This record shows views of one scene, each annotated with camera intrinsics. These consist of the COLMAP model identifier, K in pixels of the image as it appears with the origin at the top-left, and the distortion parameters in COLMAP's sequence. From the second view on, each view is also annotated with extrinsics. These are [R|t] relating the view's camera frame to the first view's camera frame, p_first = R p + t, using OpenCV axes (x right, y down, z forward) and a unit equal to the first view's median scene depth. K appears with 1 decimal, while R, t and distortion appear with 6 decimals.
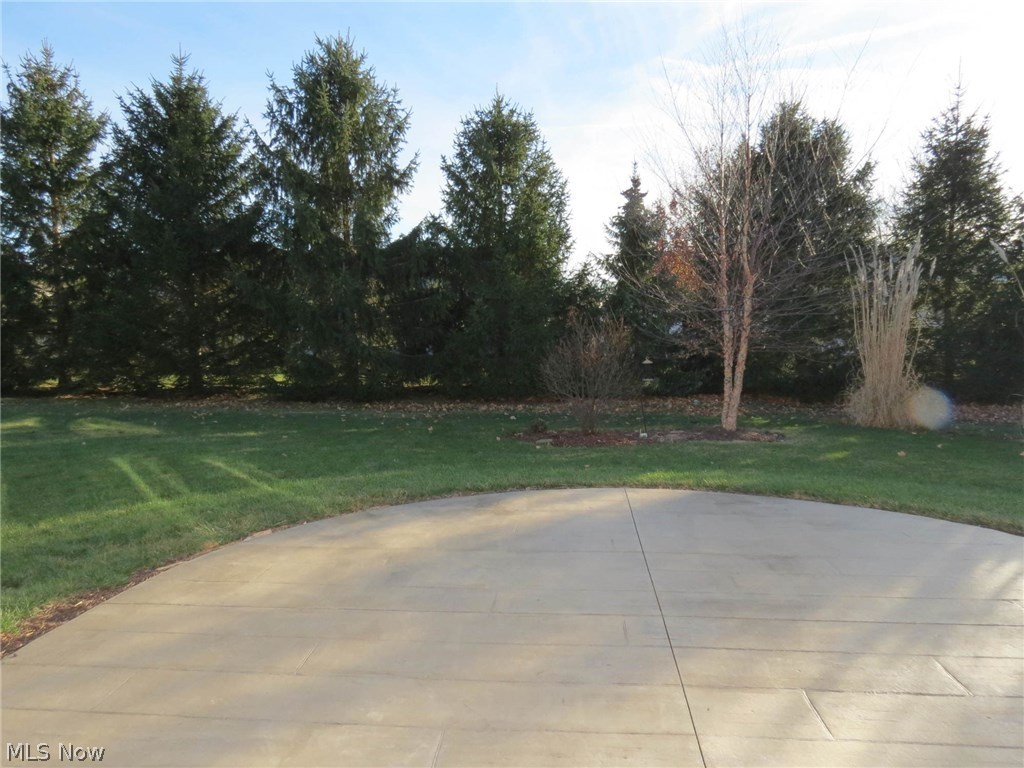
lens RADIAL K [[719.1, 0, 510.4], [0, 719.1, 380.1], [0, 0, 1]] dist [-0.022147, 0.003461]
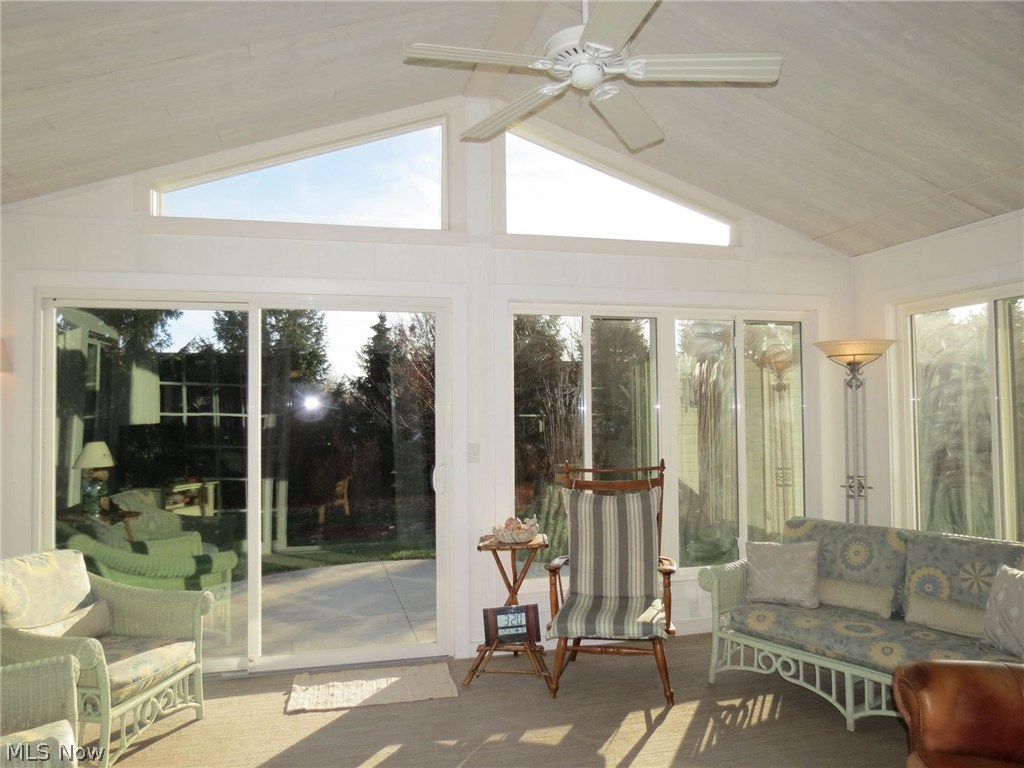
lens RADIAL K [[719.1, 0, 515.3], [0, 719.1, 379.9], [0, 0, 1]] dist [-0.022147, 0.003461]
pose [[0.936086, 0.014798, 0.351461, -0.042729], [0.030086, 0.992086, -0.121902, -0.015269], [-0.350483, 0.124685, 0.928232, -0.207342]]
